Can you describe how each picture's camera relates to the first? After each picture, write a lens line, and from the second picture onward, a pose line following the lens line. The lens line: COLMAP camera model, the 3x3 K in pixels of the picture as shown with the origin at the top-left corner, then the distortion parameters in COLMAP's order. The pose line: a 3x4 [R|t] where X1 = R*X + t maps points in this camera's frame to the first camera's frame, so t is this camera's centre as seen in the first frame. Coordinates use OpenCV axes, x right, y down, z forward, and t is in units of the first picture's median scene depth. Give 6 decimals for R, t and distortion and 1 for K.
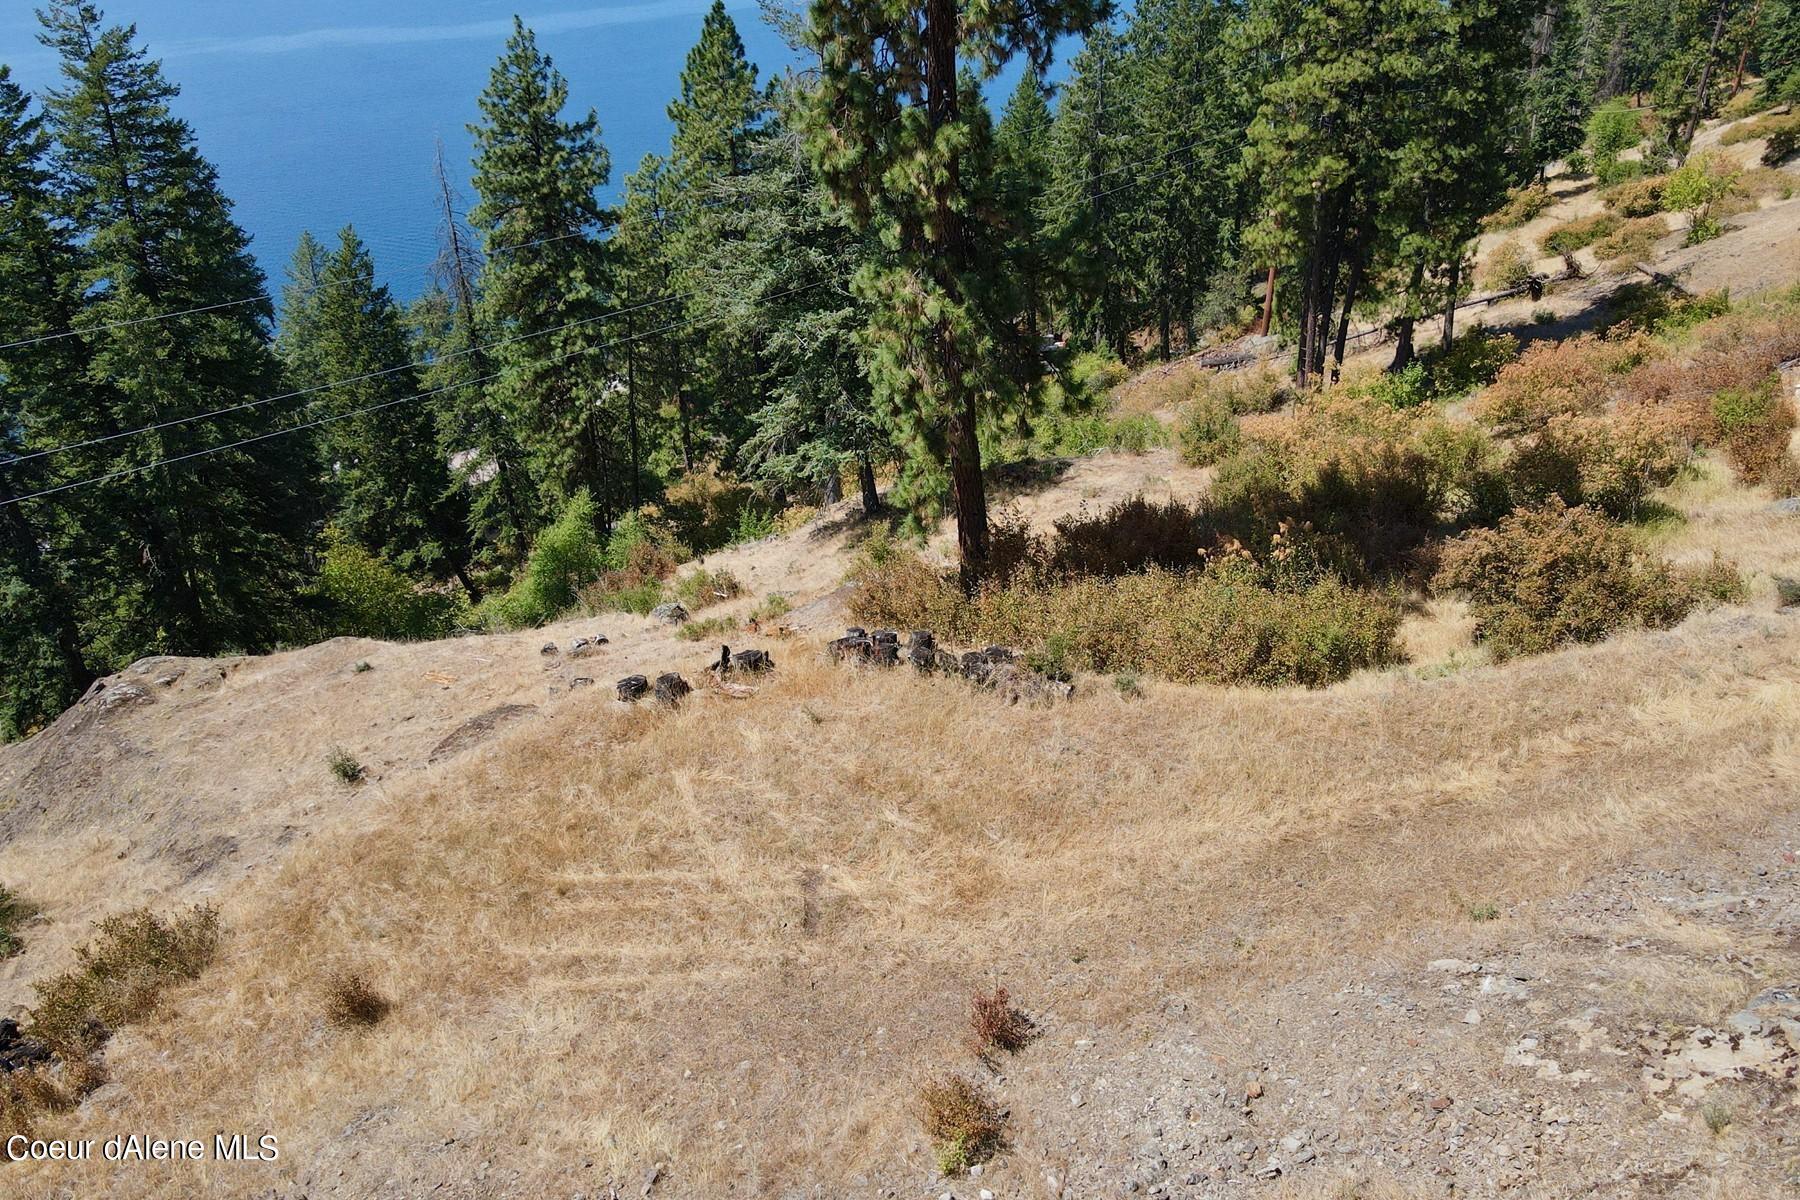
lens RADIAL K [[1318.8, 0, 901.9], [0, 1318.8, 606.9], [0, 0, 1]] dist [0.009332, 0.008207]
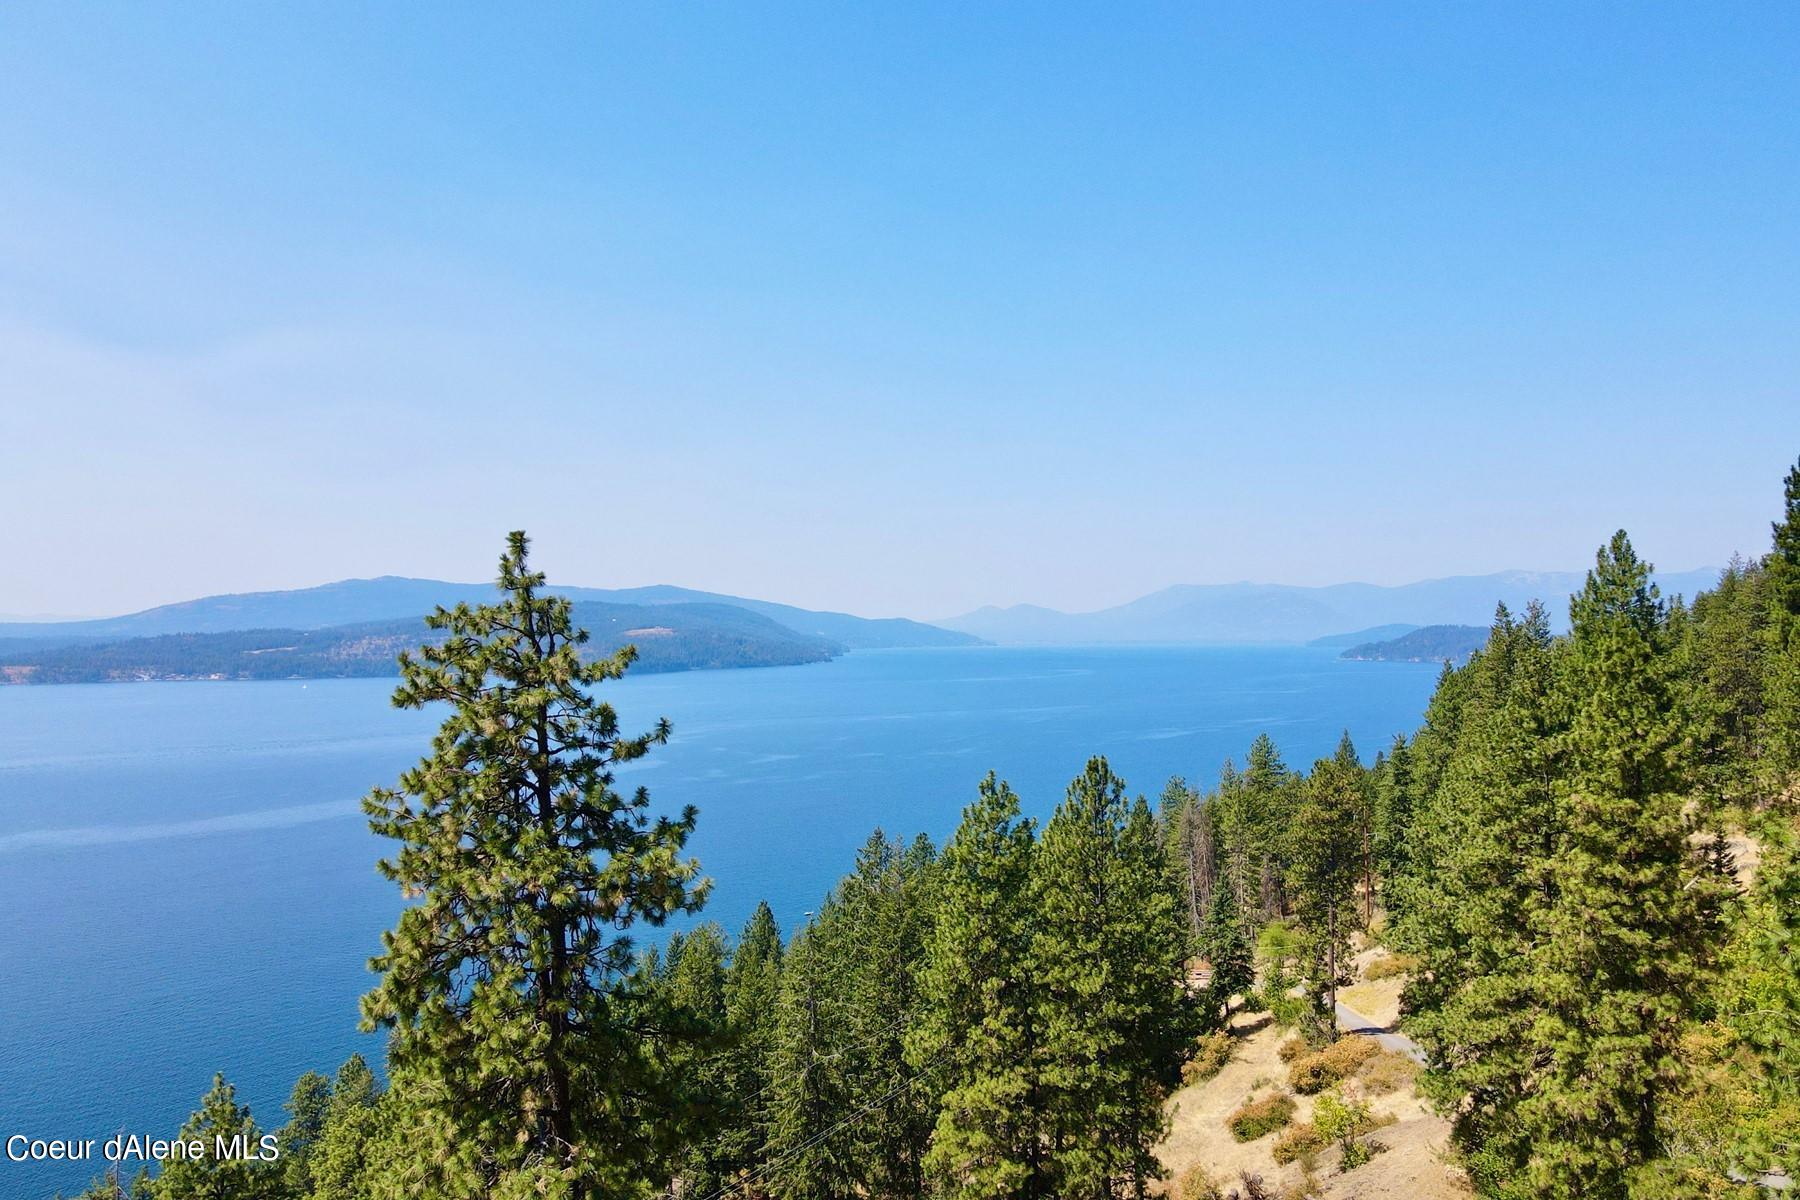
lens RADIAL K [[1318.8, 0, 903.0], [0, 1318.8, 599.3], [0, 0, 1]] dist [0.009332, 0.008207]
pose [[0.983153, 0.002691, 0.182765, 0.041359], [0.092776, 0.854170, -0.511650, -0.194723], [-0.157489, 0.519986, 0.839530, -0.138407]]
